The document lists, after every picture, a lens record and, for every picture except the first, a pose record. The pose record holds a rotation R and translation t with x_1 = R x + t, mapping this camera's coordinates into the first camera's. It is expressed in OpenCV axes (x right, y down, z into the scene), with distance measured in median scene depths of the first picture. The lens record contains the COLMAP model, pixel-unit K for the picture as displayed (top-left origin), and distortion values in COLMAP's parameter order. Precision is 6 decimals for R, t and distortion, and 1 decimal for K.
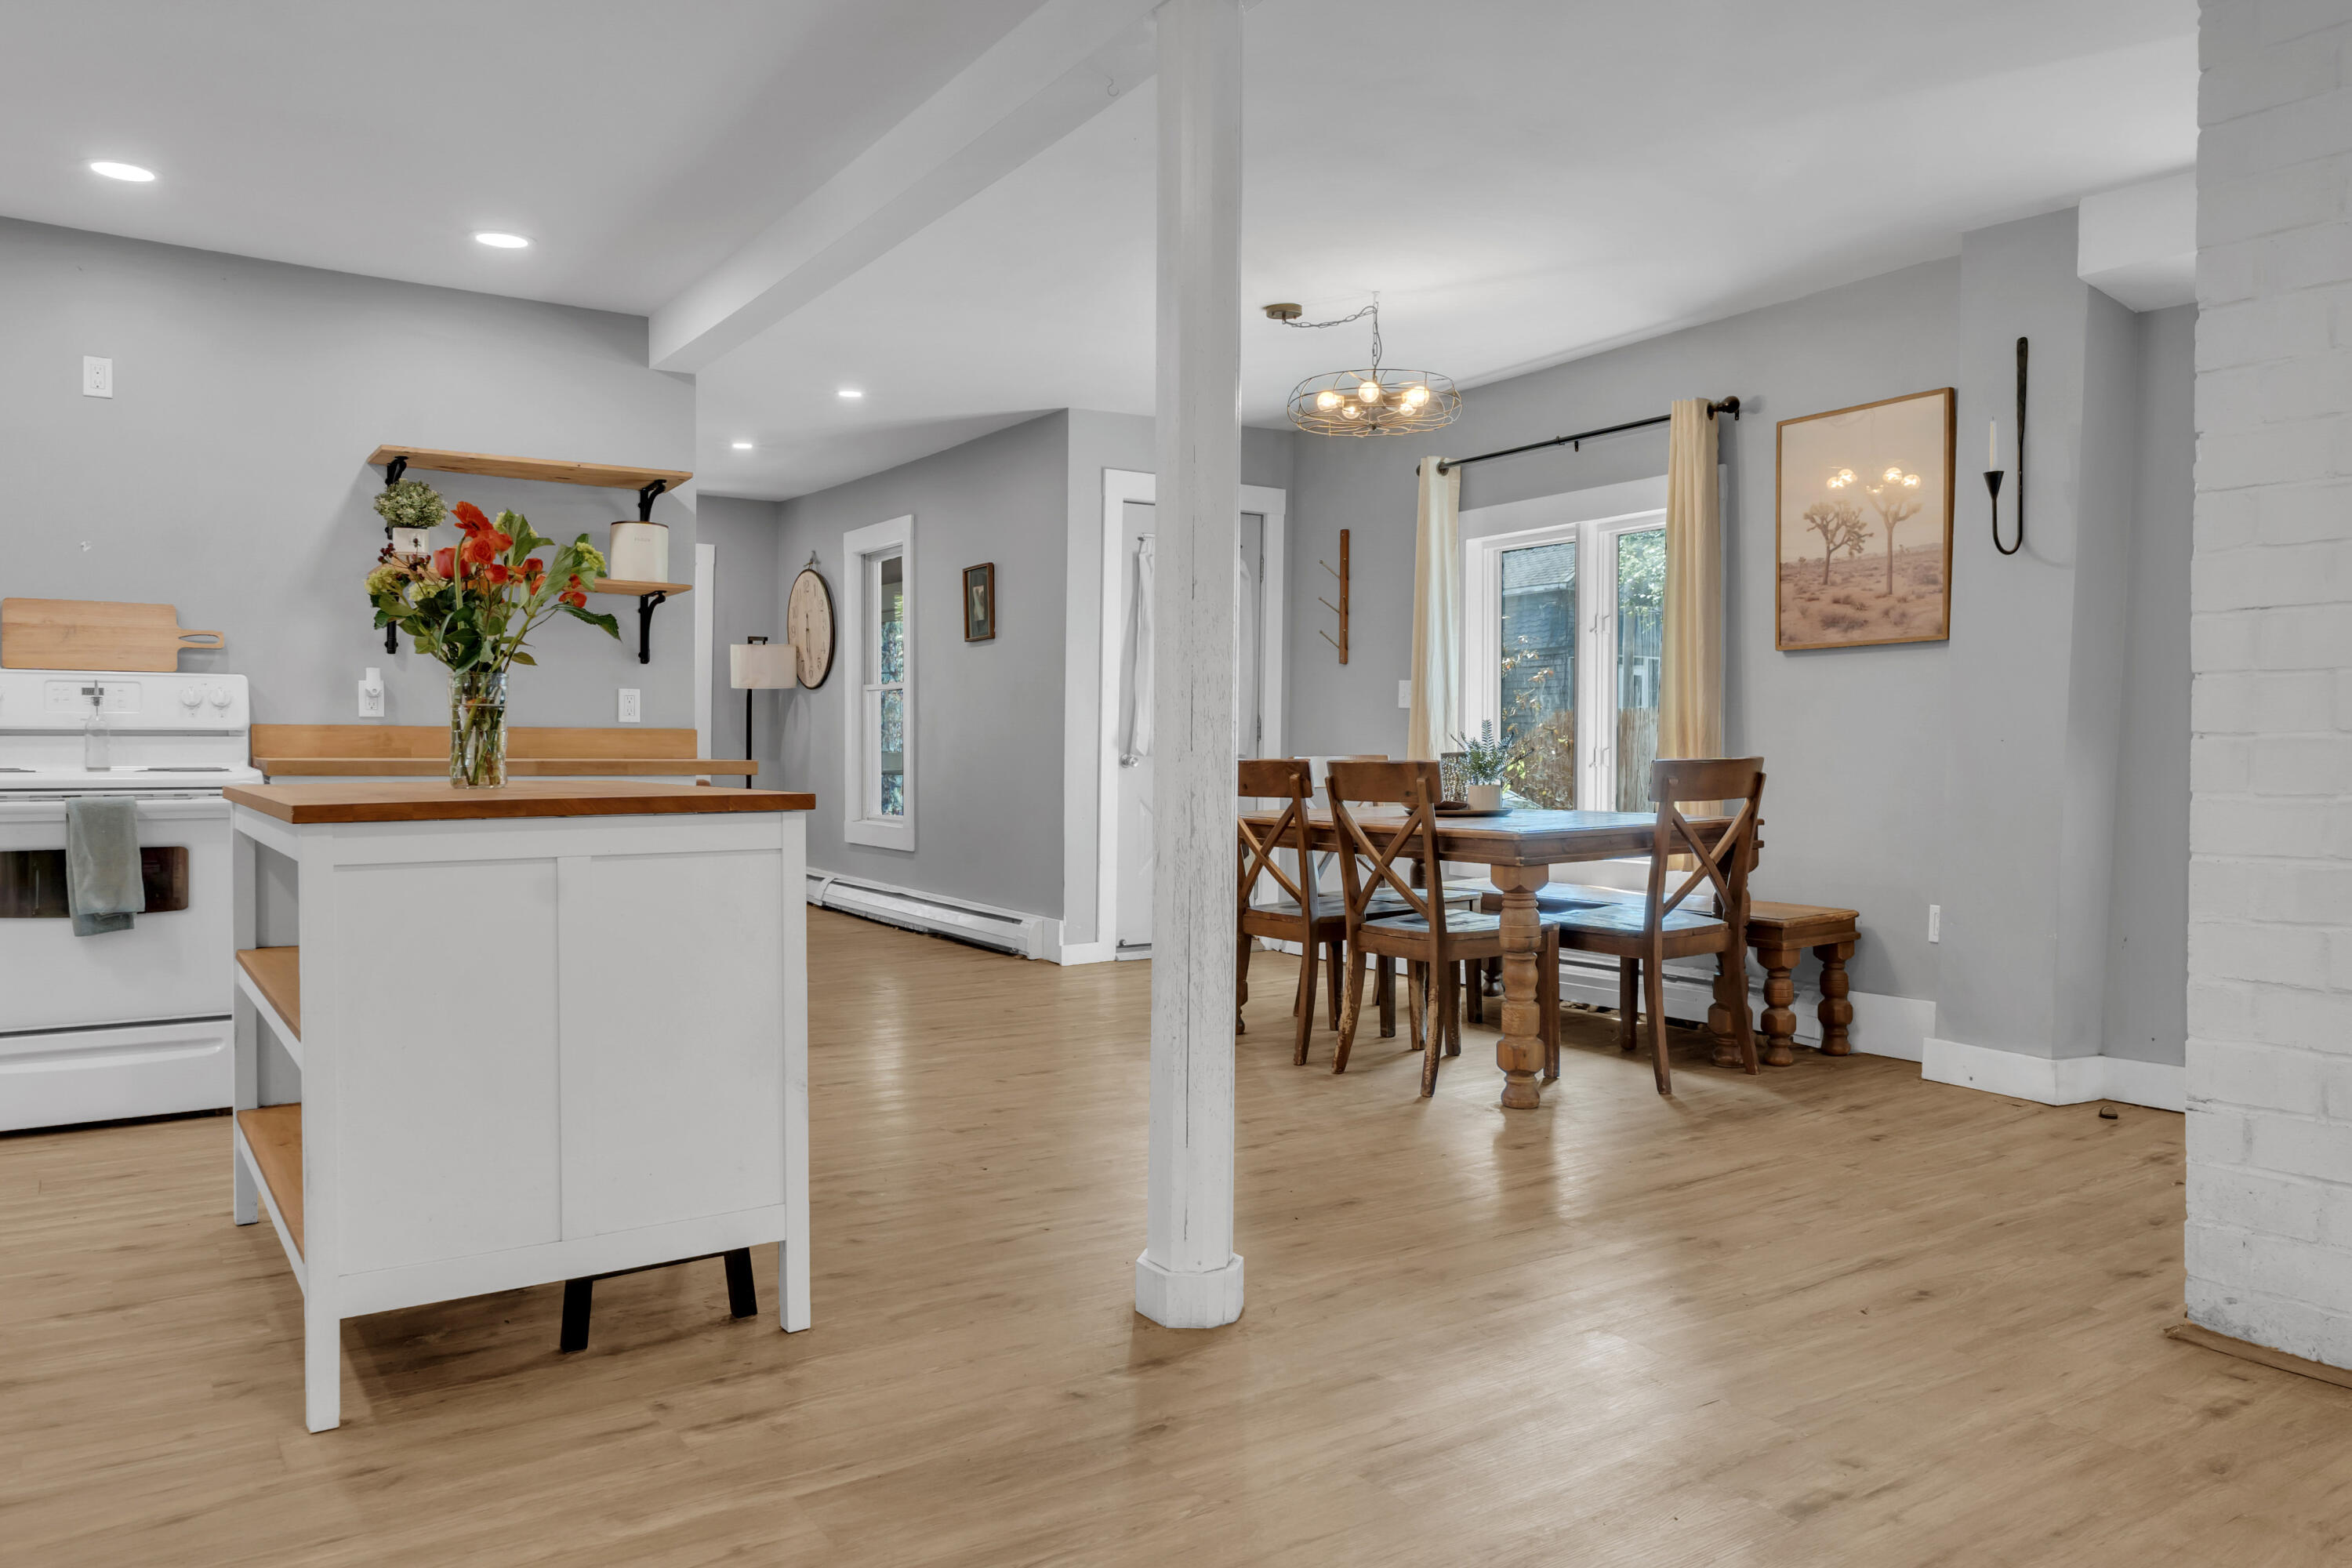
lens RADIAL K [[1652.6, 0, 1166.6], [0, 1652.6, 755.6], [0, 0, 1]] dist [0.003416, 0.000296]
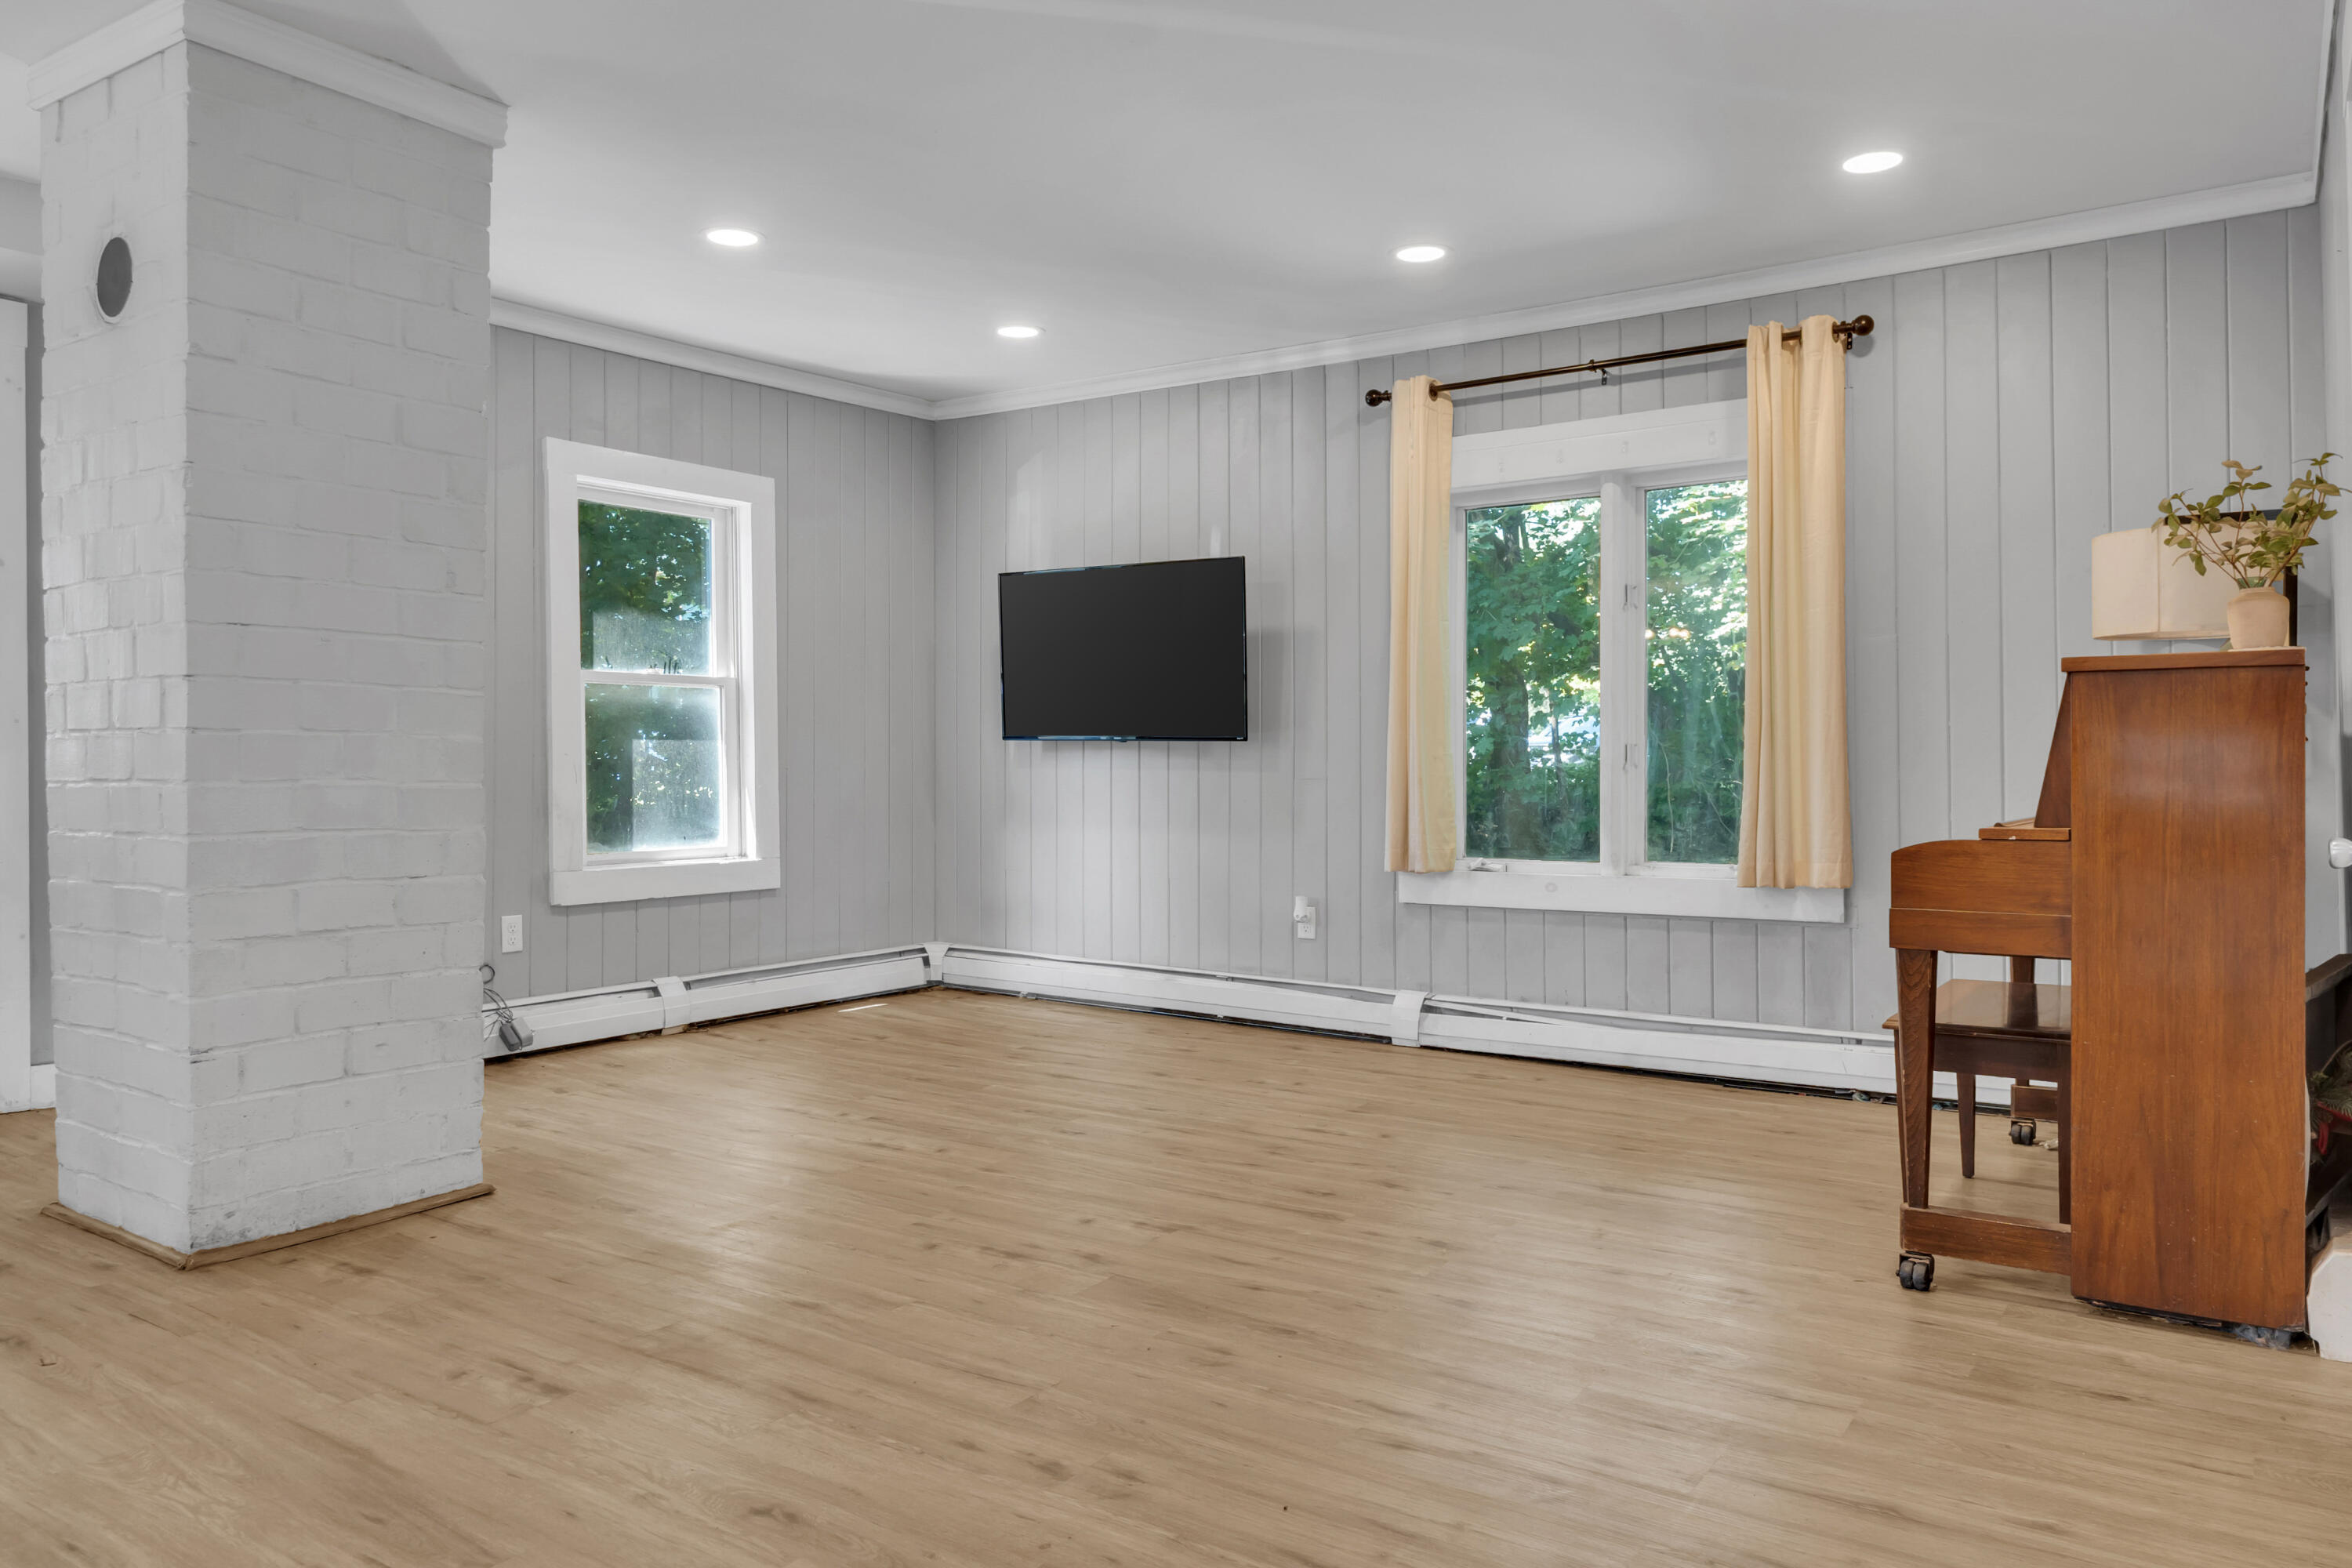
lens RADIAL K [[1652.6, 0, 1166.6], [0, 1652.6, 755.6], [0, 0, 1]] dist [0.003416, 0.000296]
pose [[-0.364520, -0.003836, 0.931188, -0.390436], [0.003492, 0.999979, 0.005487, 0.000626], [-0.931189, 0.005252, -0.364499, 0.461401]]
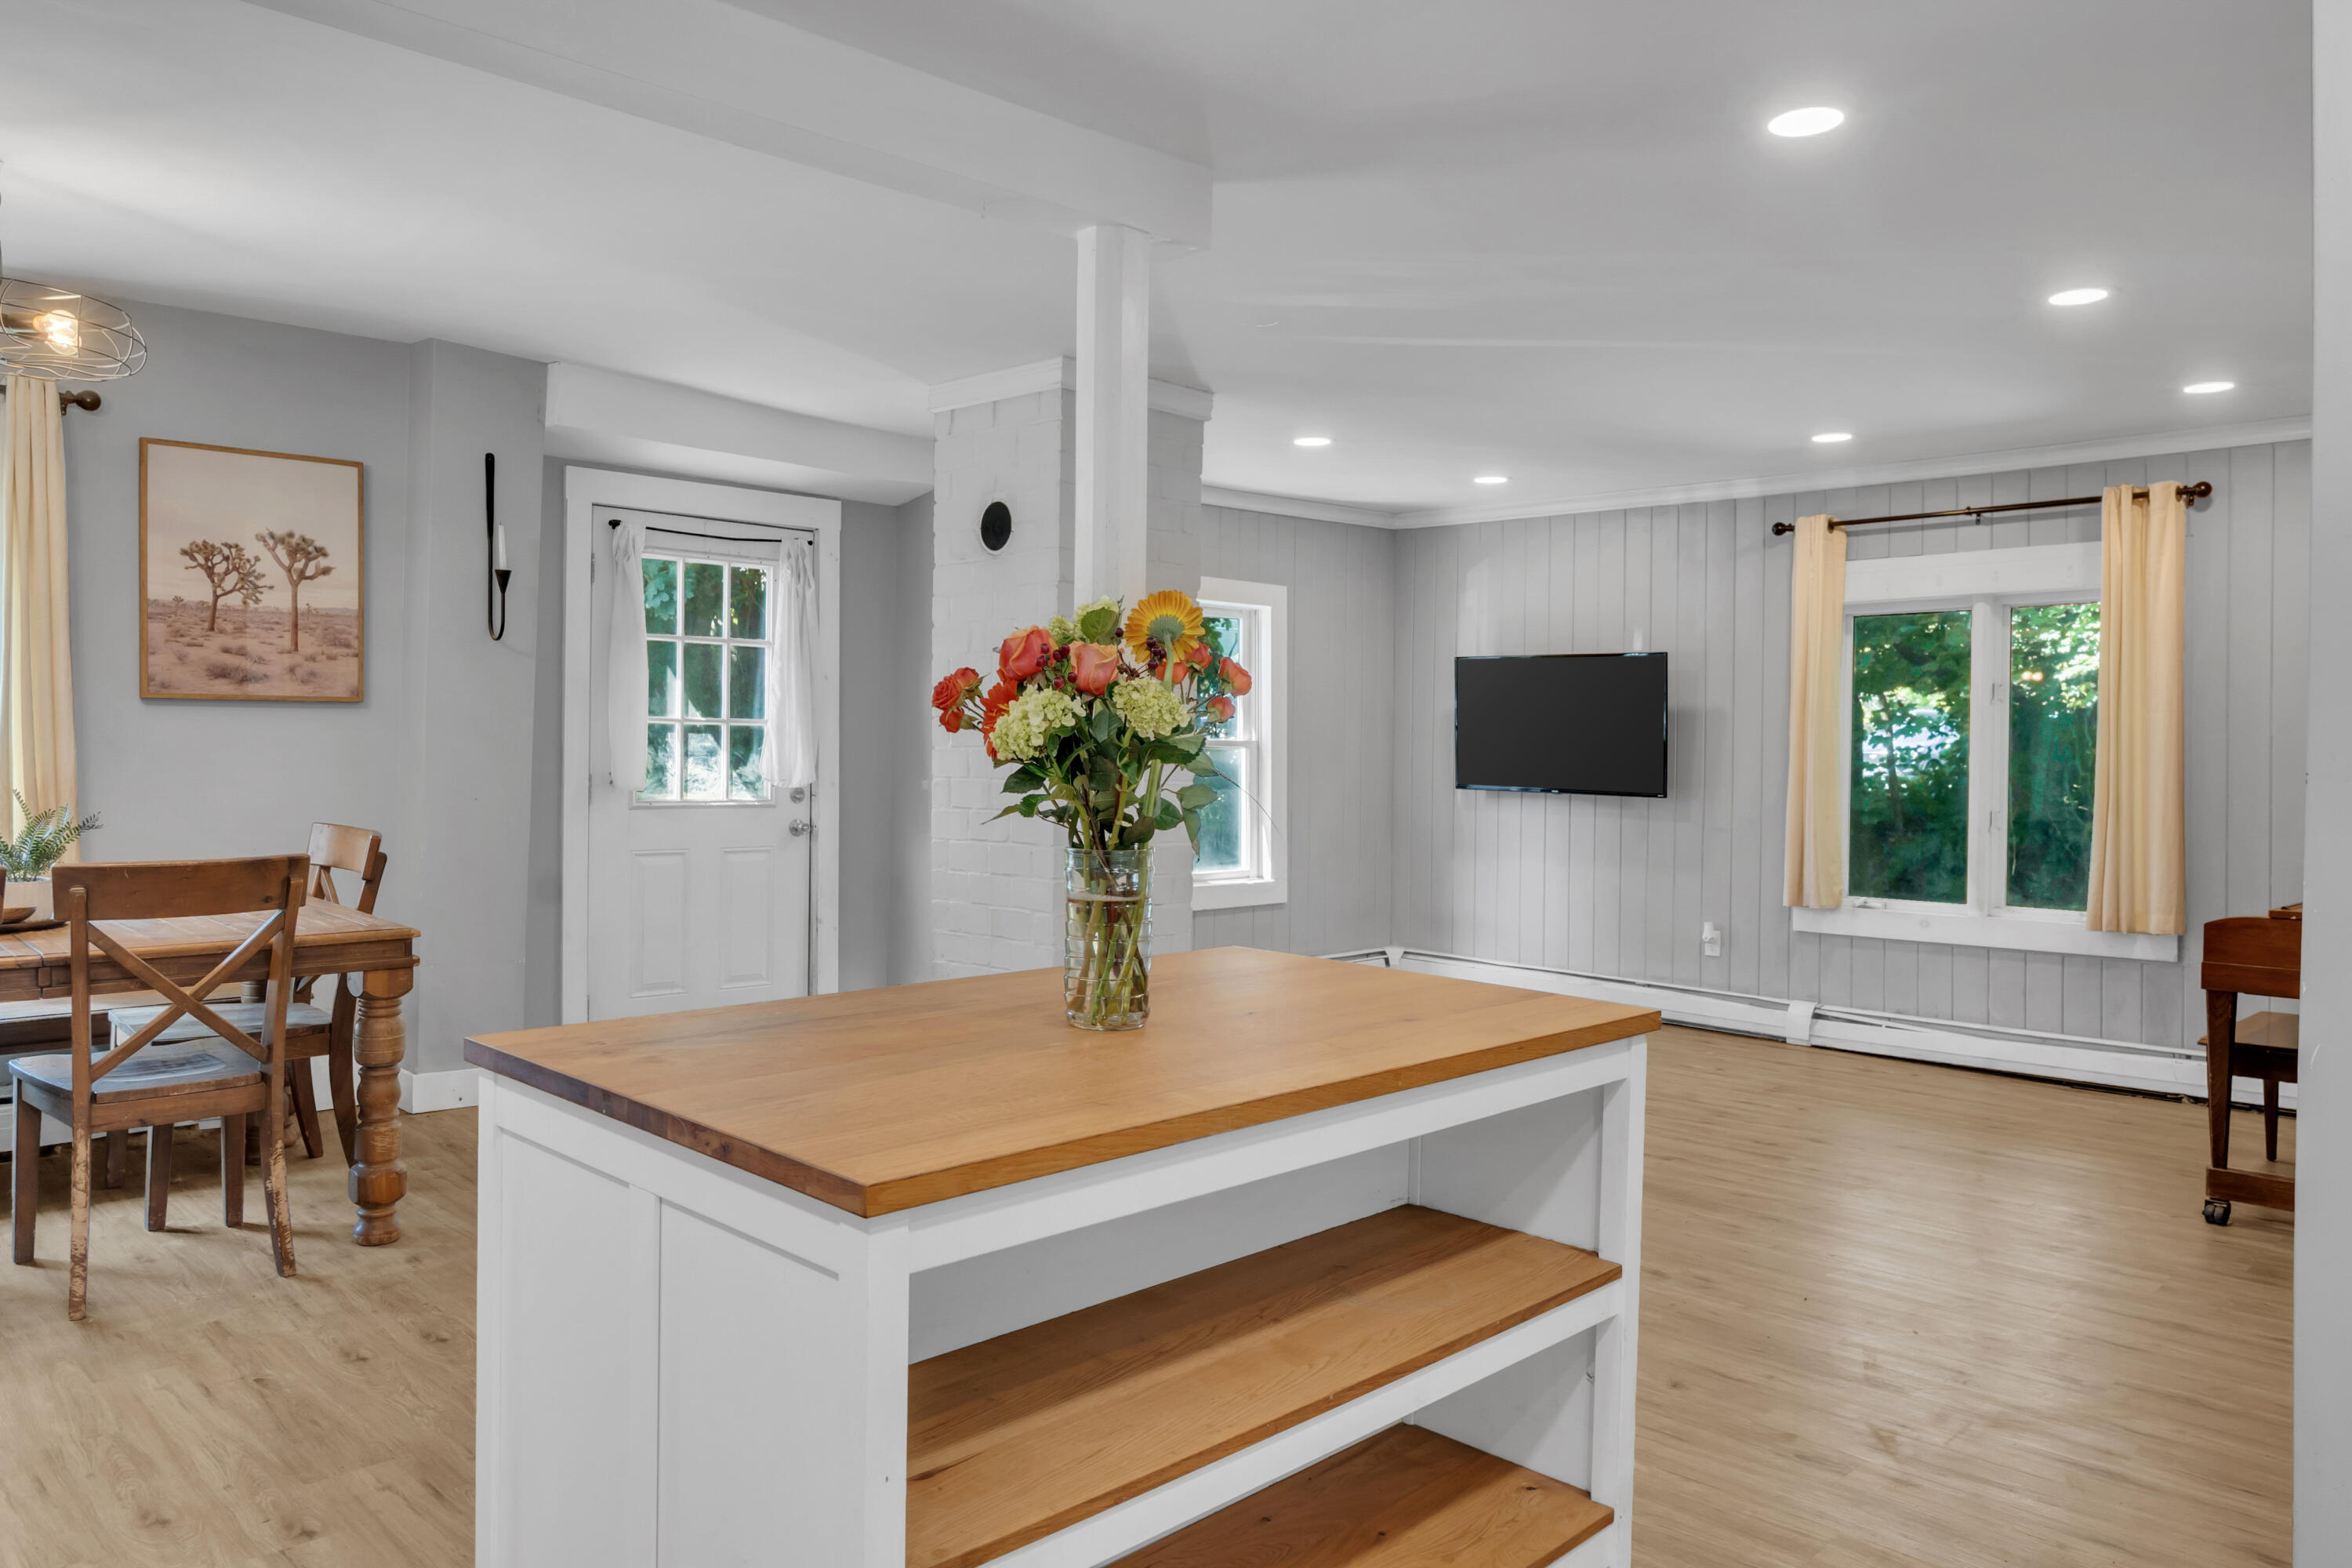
lens RADIAL K [[1556.7, 0, 1219.2], [0, 1556.7, 774.6], [0, 0, 1]] dist [0.001912, 0.004699]
pose [[-0.198127, -0.016528, 0.980037, -0.613633], [-0.008668, 0.999848, 0.015110, -0.043337], [-0.980138, -0.005502, -0.198240, 0.656662]]
